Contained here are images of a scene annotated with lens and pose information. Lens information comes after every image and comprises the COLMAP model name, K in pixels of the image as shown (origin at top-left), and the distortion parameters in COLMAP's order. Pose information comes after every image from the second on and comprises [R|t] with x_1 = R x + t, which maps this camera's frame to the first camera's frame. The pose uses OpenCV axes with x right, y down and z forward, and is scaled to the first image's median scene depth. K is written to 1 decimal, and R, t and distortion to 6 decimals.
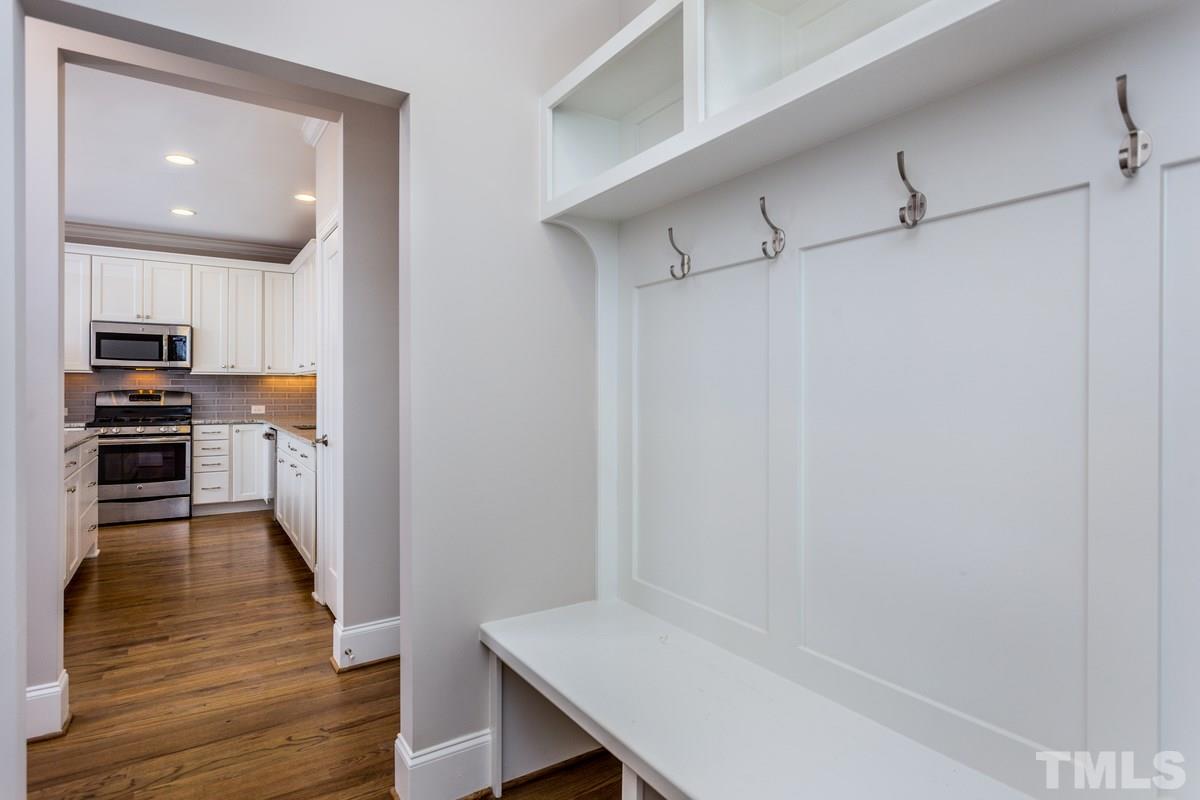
lens RADIAL K [[625.8, 0, 600.0], [0, 625.8, 400.0], [0, 0, 1]] dist [-0.000197, -0.000031]
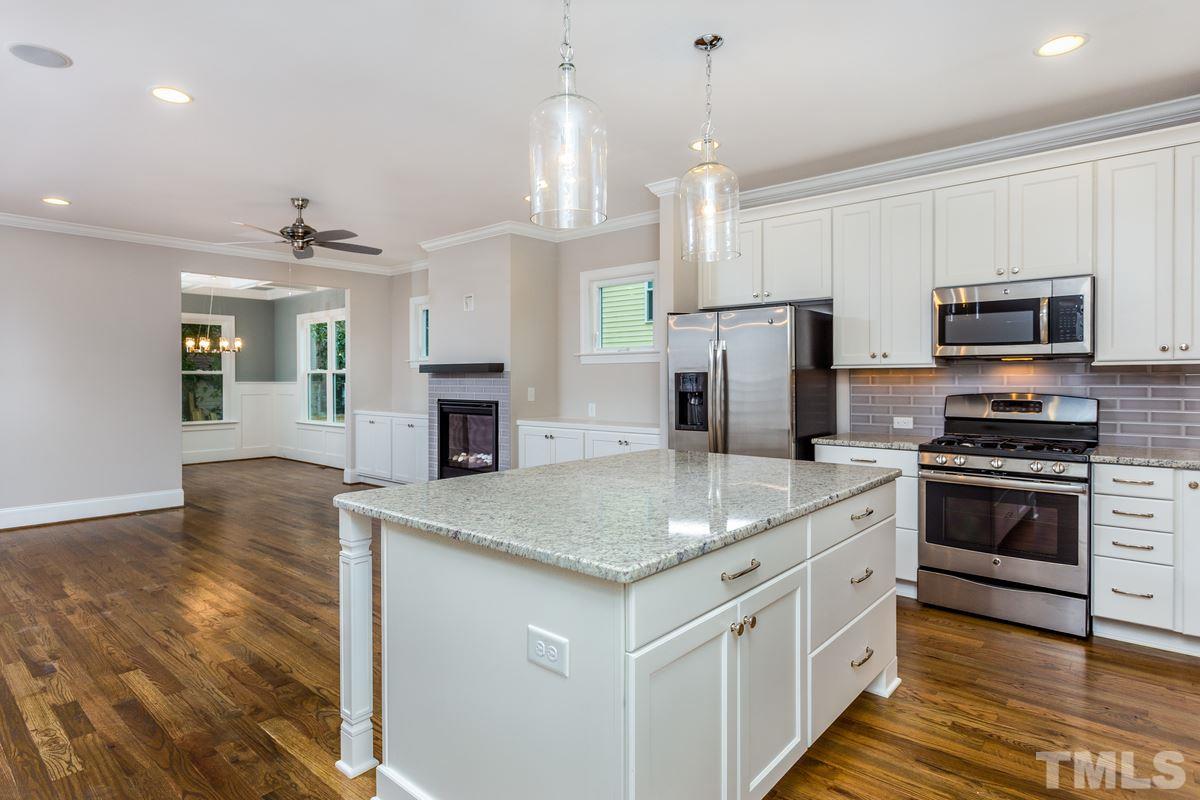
lens RADIAL K [[646.8, 0, 593.2], [0, 646.8, 376.0], [0, 0, 1]] dist [-0.004967, -0.000972]
pose [[0.266913, -0.011266, -0.963655, -0.243810], [-0.017175, 0.999717, -0.016445, -0.016277], [0.963568, 0.020940, 0.266644, 0.454056]]
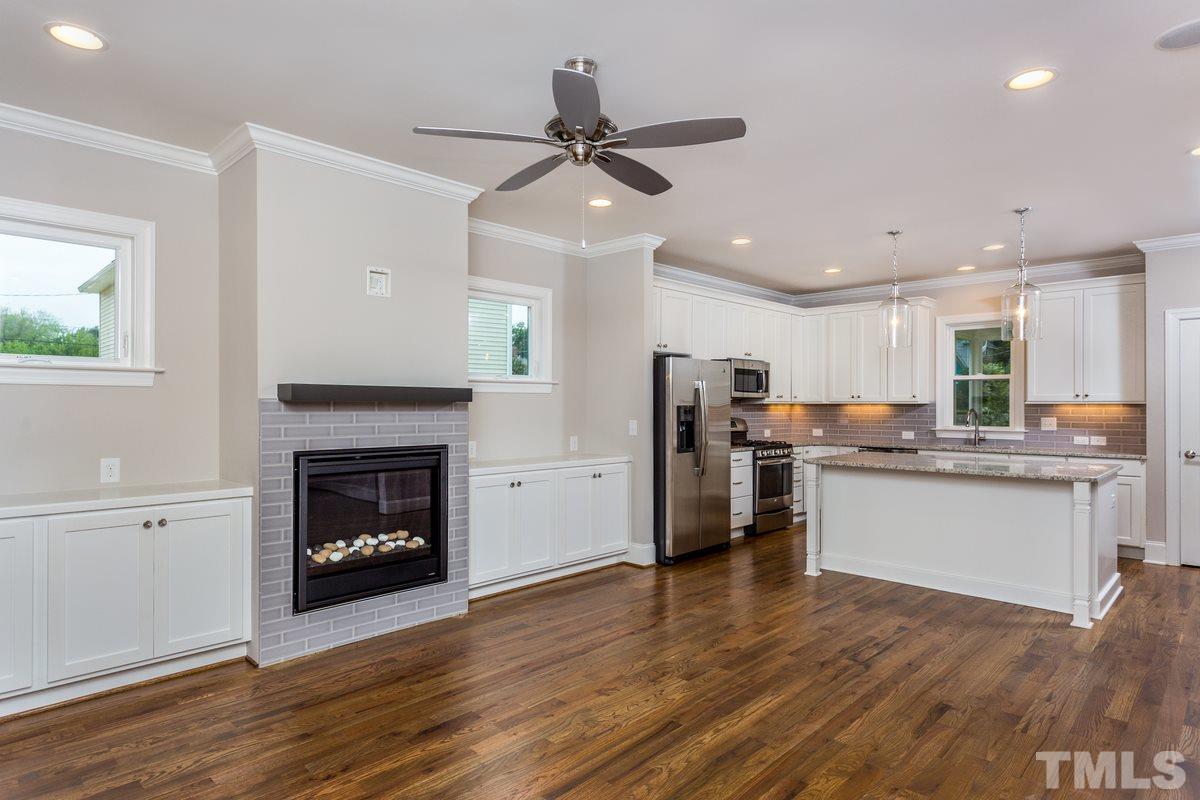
lens RADIAL K [[668.1, 0, 600.0], [0, 668.1, 400.0], [0, 0, 1]] dist [0.001219, 0.000189]
pose [[0.975178, -0.003759, 0.221392, -1.262034], [0.010330, 0.999540, -0.028530, -0.016043], [-0.221182, 0.030109, 0.974768, -0.136180]]
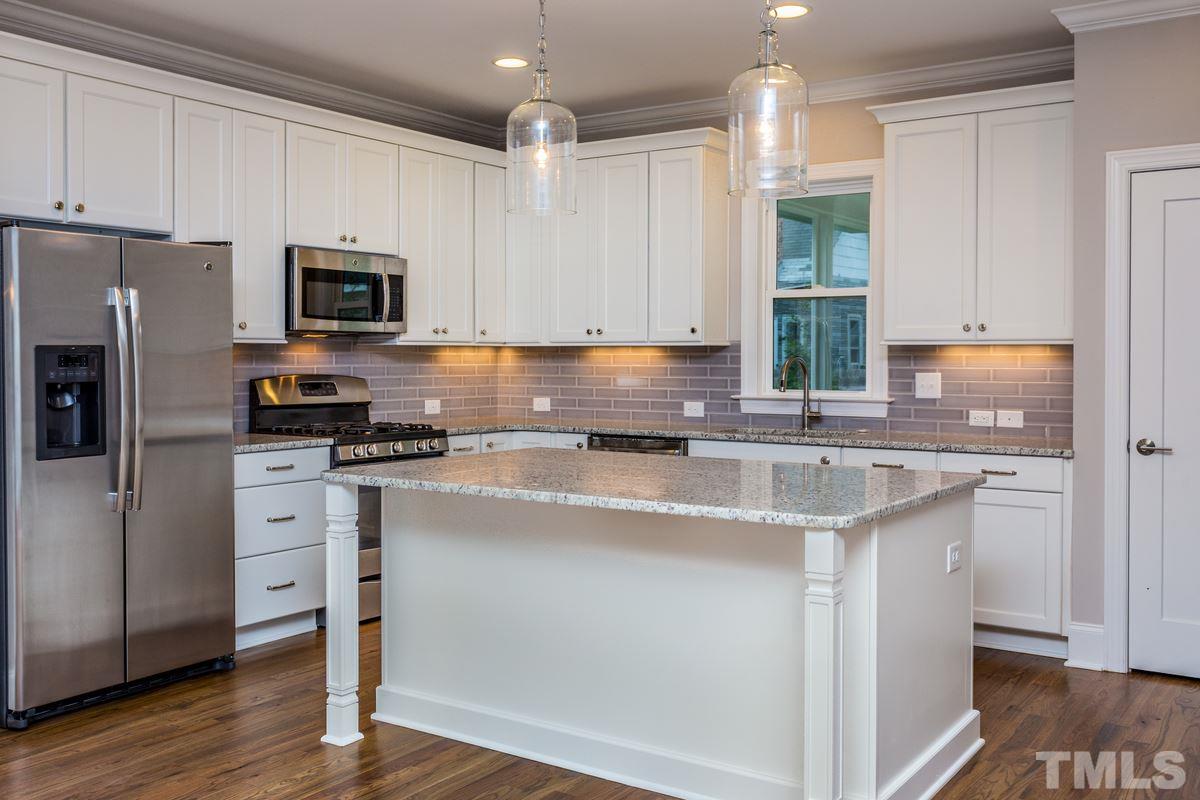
lens RADIAL K [[1125.4, 0, 602.2], [0, 1125.4, 363.4], [0, 0, 1]] dist [-0.003472, 0.002762]
pose [[0.922113, -0.008249, 0.386833, -0.899729], [0.013675, 0.999843, -0.011276, -0.011617], [-0.386679, 0.015687, 0.922081, 0.023429]]
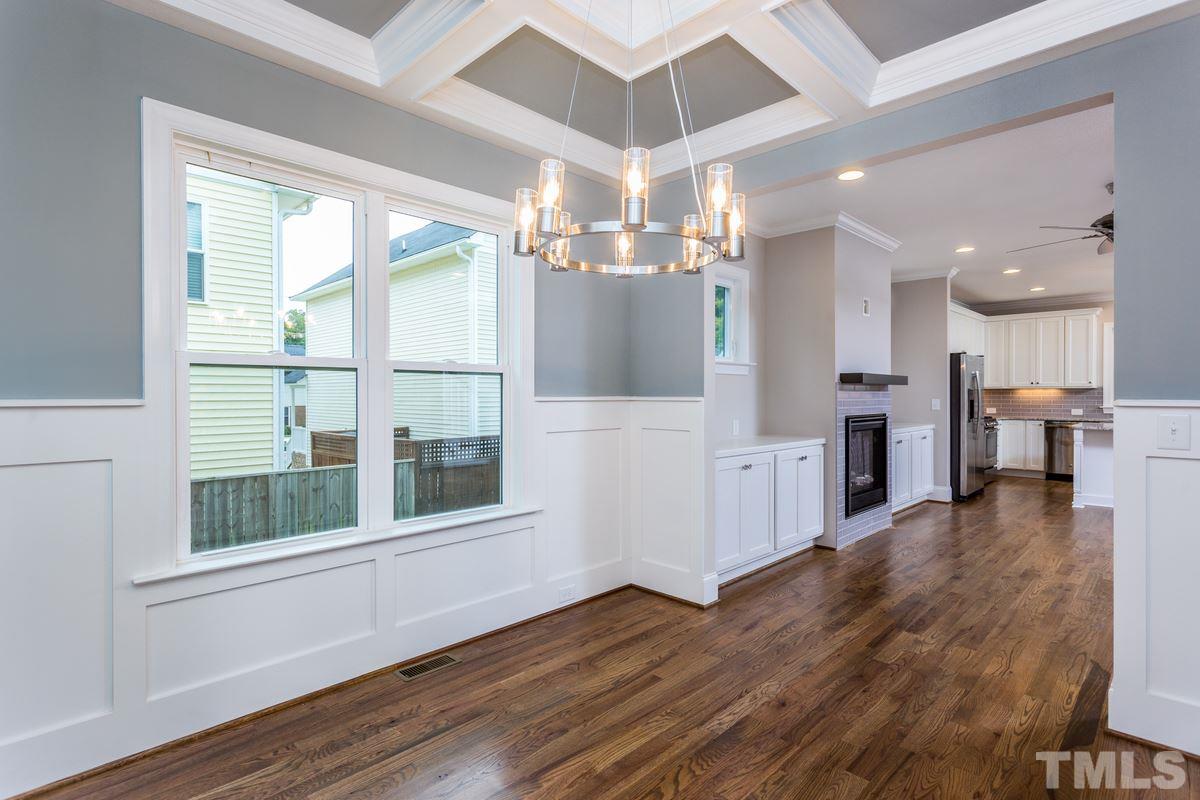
lens RADIAL K [[587.5, 0, 604.1], [0, 587.5, 398.0], [0, 0, 1]] dist [0.003205, 0.000337]
pose [[0.978084, -0.009079, 0.208013, -1.891100], [0.012177, 0.999833, -0.013620, -0.008183], [-0.207855, 0.015854, 0.978031, -0.230460]]
